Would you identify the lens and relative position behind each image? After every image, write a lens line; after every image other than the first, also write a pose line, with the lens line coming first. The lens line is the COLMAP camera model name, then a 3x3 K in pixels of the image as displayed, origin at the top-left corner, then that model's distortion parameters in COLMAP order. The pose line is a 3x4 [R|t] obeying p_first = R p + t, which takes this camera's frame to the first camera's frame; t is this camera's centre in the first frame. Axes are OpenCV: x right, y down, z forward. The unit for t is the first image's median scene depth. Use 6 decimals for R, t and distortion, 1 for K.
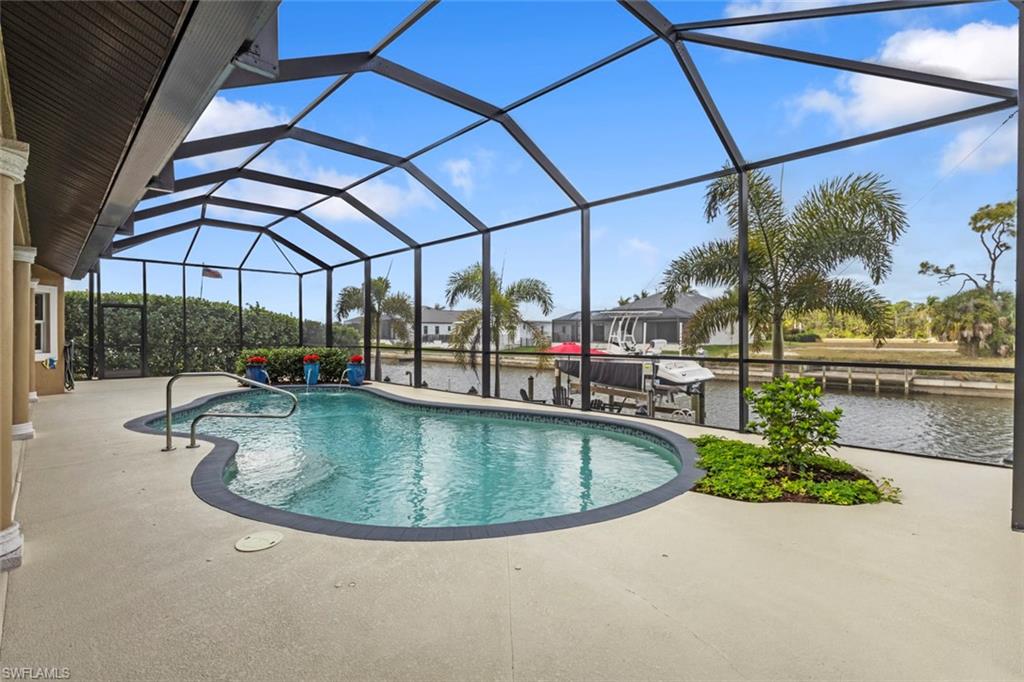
lens RADIAL K [[471.4, 0, 511.6], [0, 471.4, 334.0], [0, 0, 1]] dist [-0.000164, 0.001648]
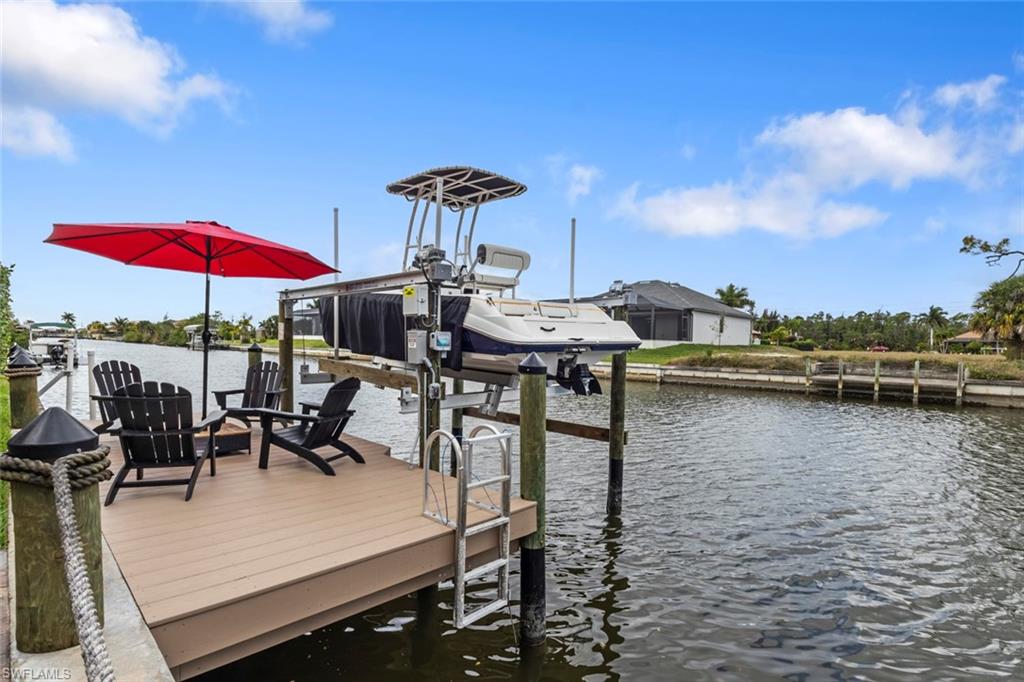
lens RADIAL K [[471.4, 0, 524.4], [0, 471.4, 358.7], [0, 0, 1]] dist [-0.000164, 0.001648]
pose [[0.999267, 0.019560, 0.032904, 0.137013], [-0.020504, 0.999380, 0.028617, 0.040761], [-0.032324, -0.029270, 0.999049, 0.260852]]
